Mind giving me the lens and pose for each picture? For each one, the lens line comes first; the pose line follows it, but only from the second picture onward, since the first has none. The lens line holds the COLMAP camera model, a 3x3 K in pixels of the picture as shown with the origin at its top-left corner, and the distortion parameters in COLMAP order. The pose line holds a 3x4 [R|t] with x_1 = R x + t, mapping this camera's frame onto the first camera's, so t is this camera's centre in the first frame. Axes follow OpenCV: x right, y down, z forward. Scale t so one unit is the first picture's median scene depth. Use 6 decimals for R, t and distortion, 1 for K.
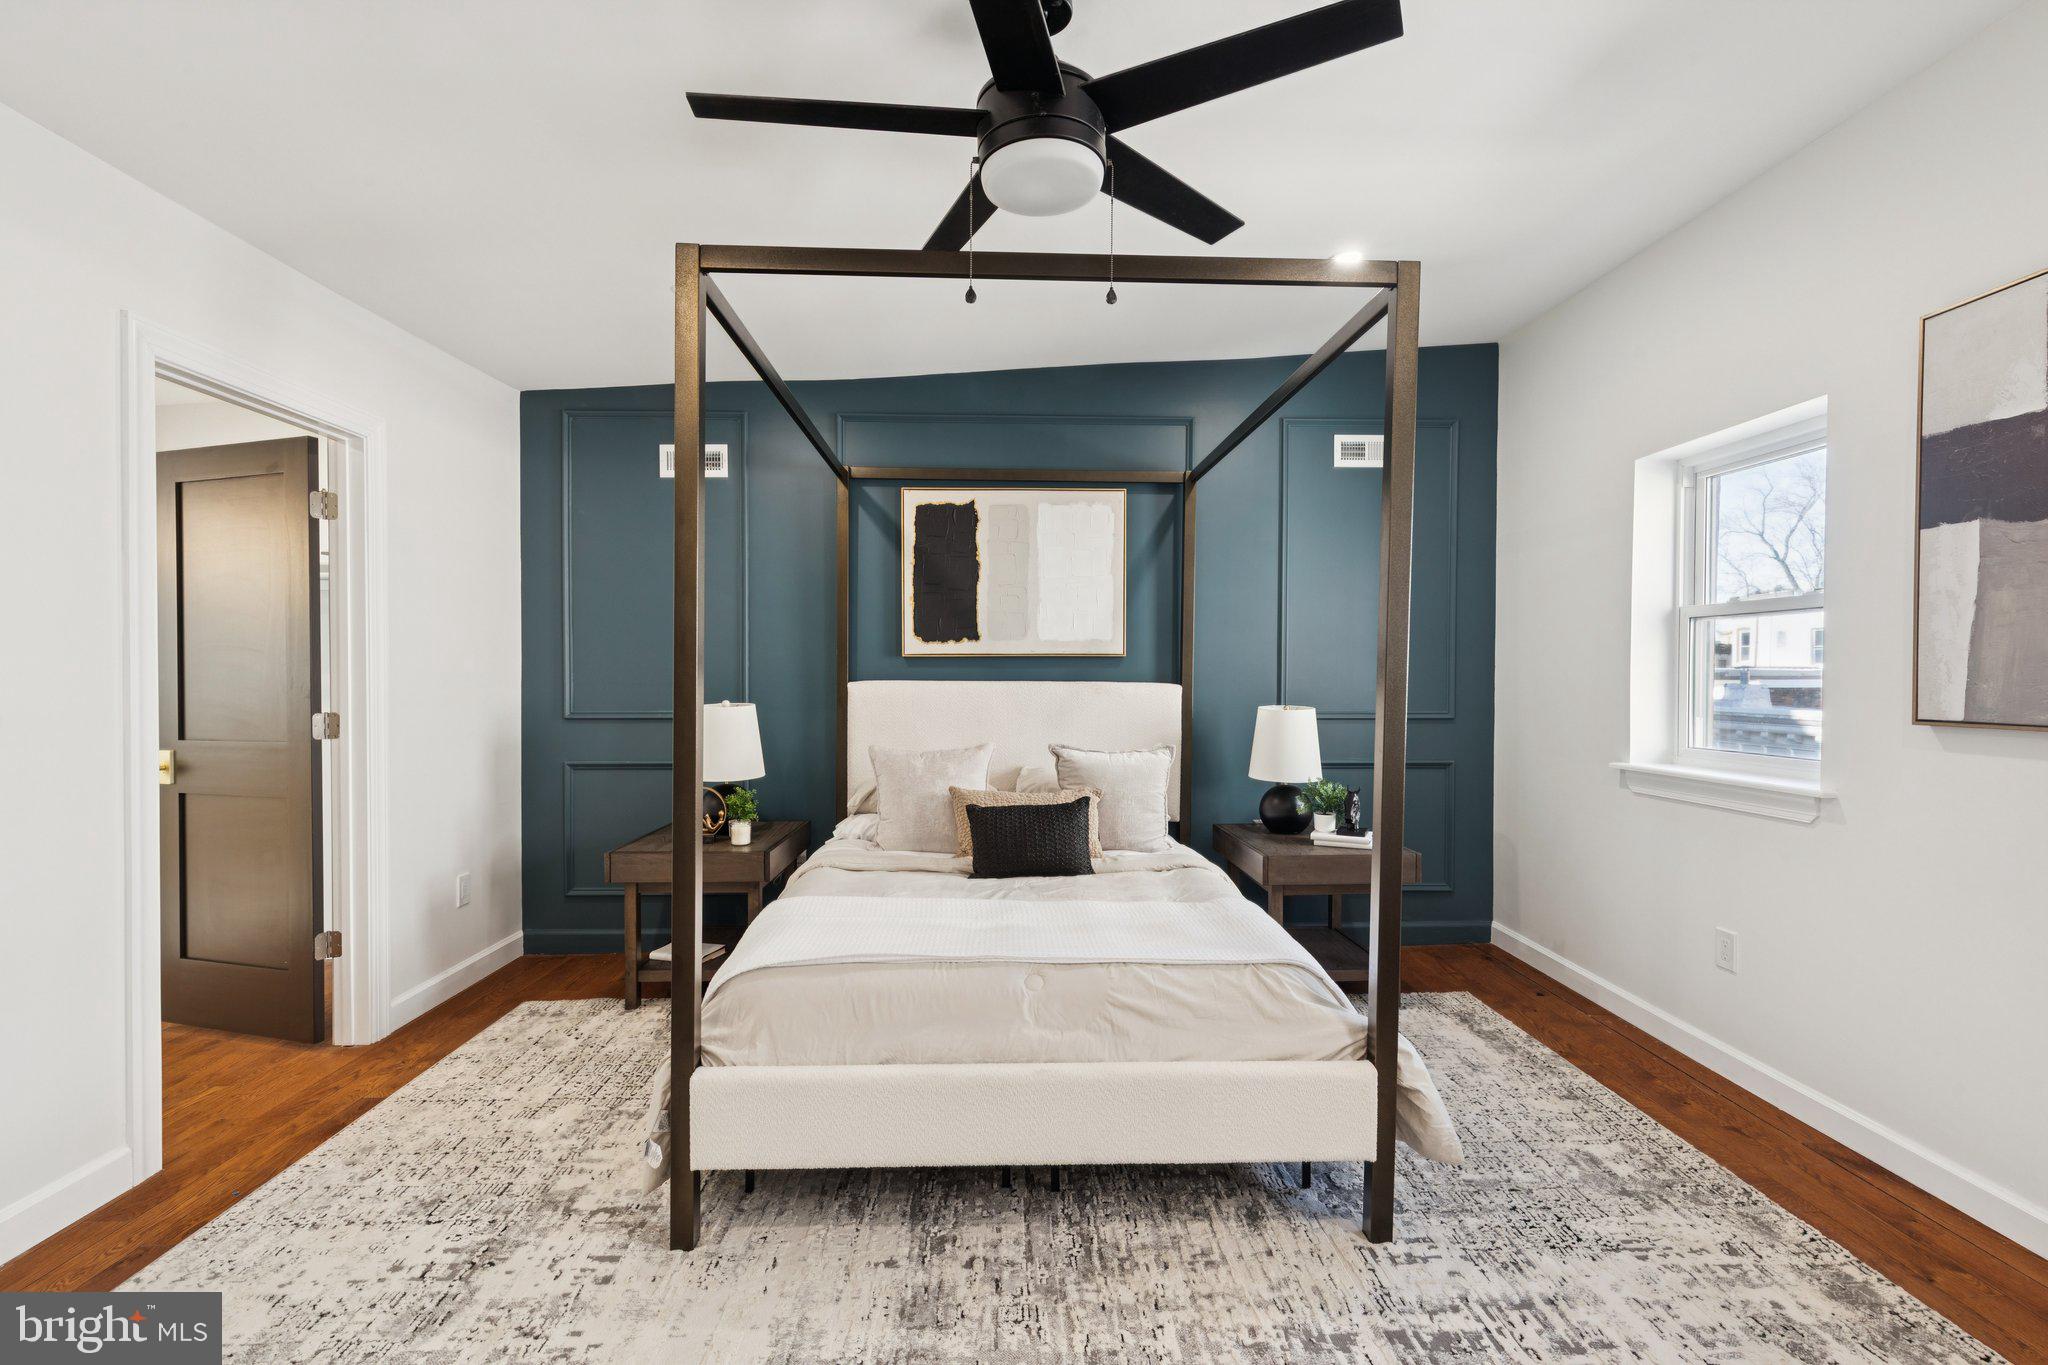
lens RADIAL K [[919.7, 0, 1019.6], [0, 919.7, 679.3], [0, 0, 1]] dist [0.008157, -0.000465]
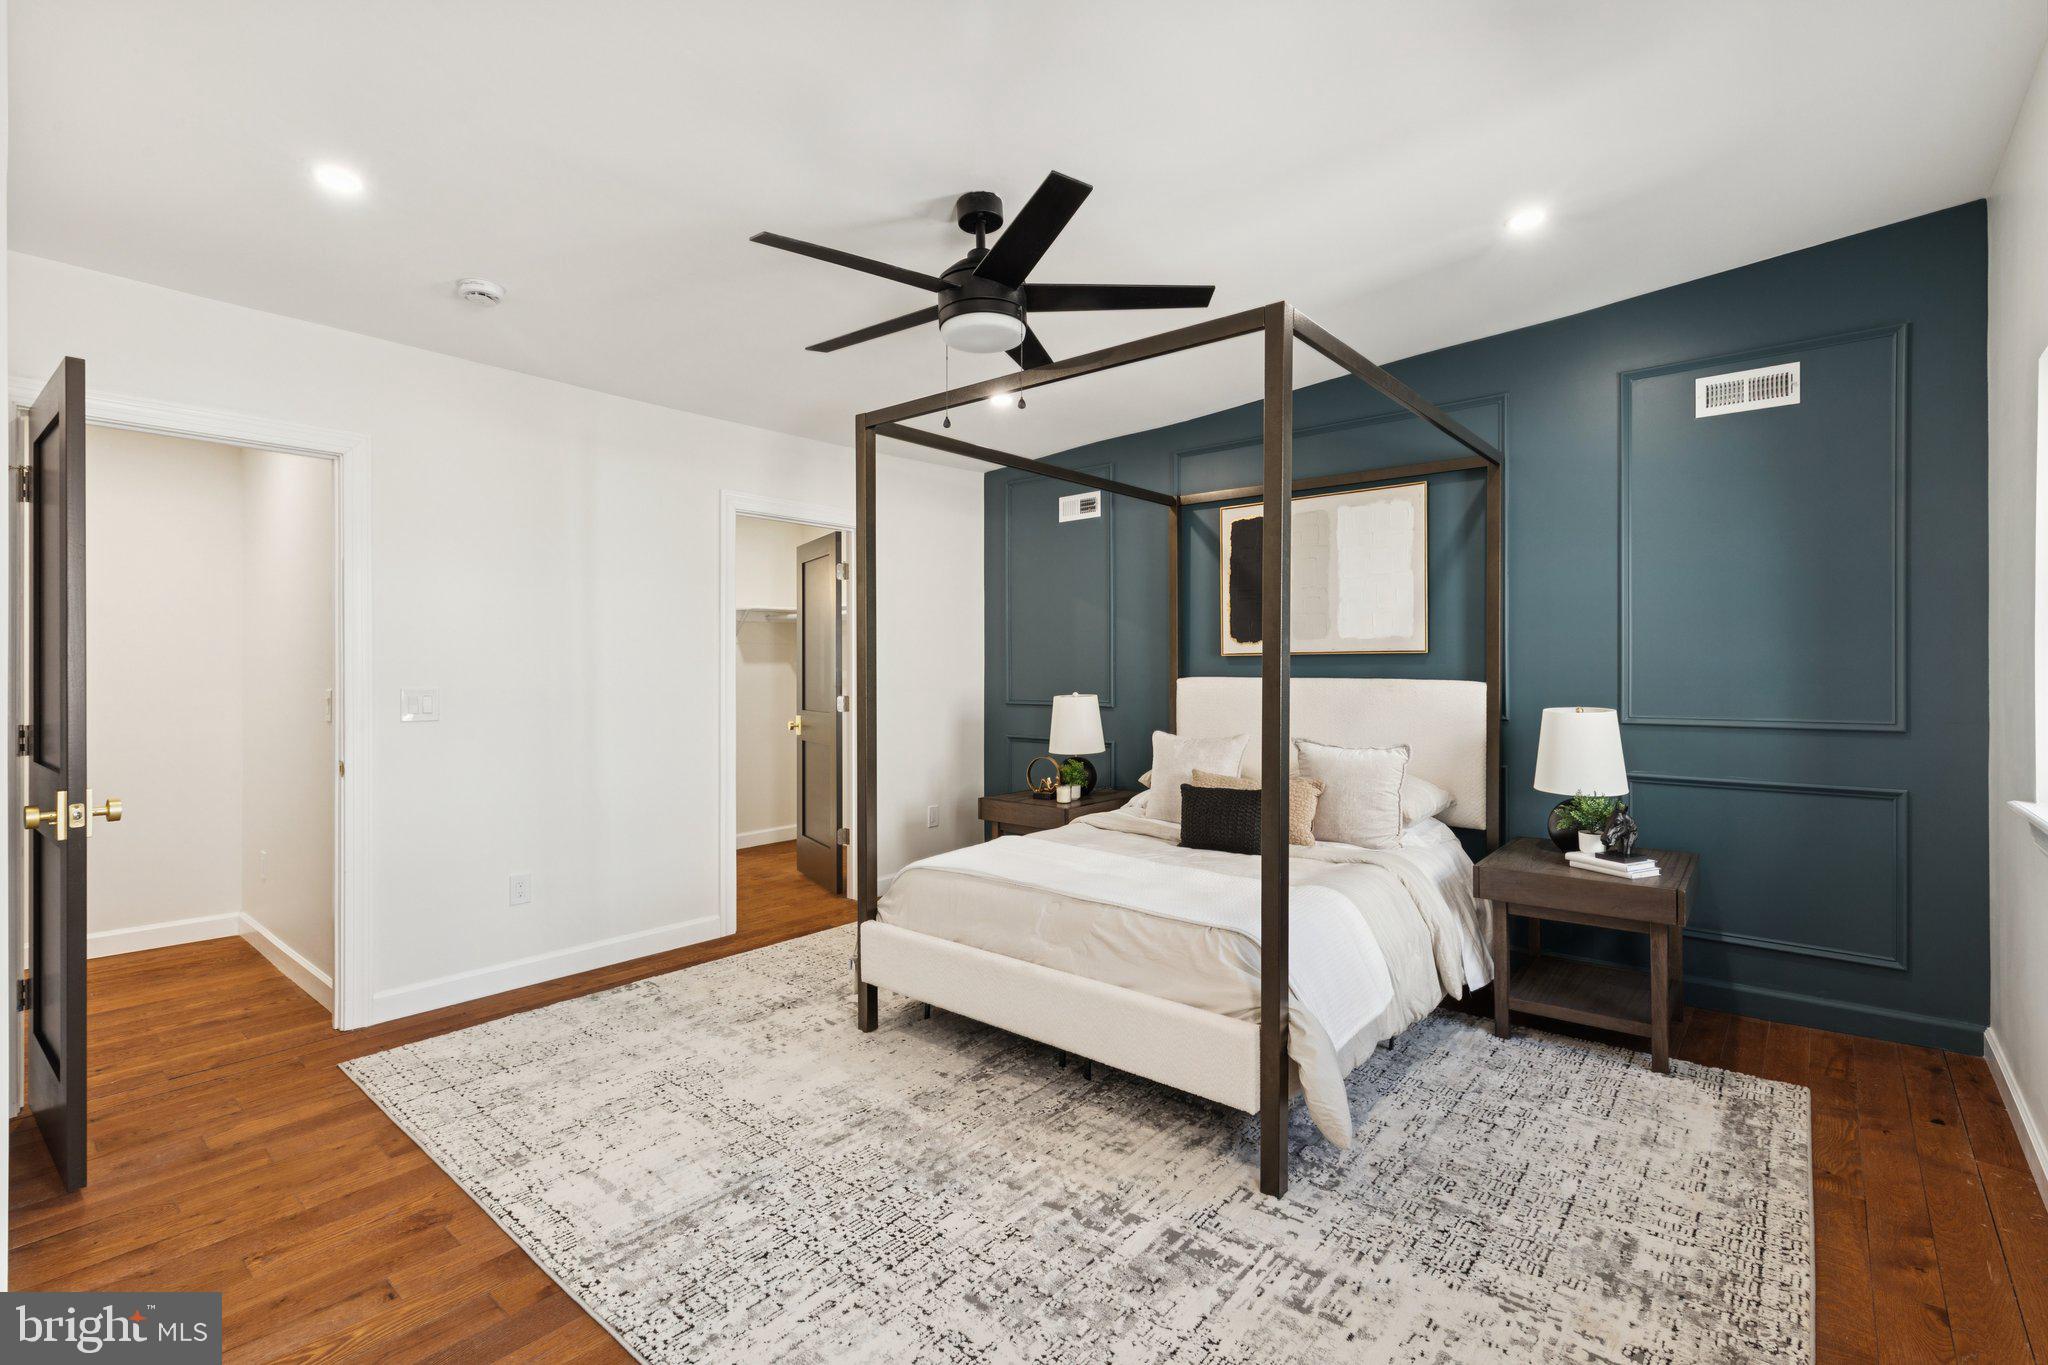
lens RADIAL K [[916.5, 0, 1020.8], [0, 916.5, 660.4], [0, 0, 1]] dist [0.003753, -0.000424]
pose [[0.741280, -0.009107, -0.671134, 0.567915], [-0.001045, 0.999891, -0.014722, -0.003399], [0.671195, 0.011615, 0.741190, -0.005141]]
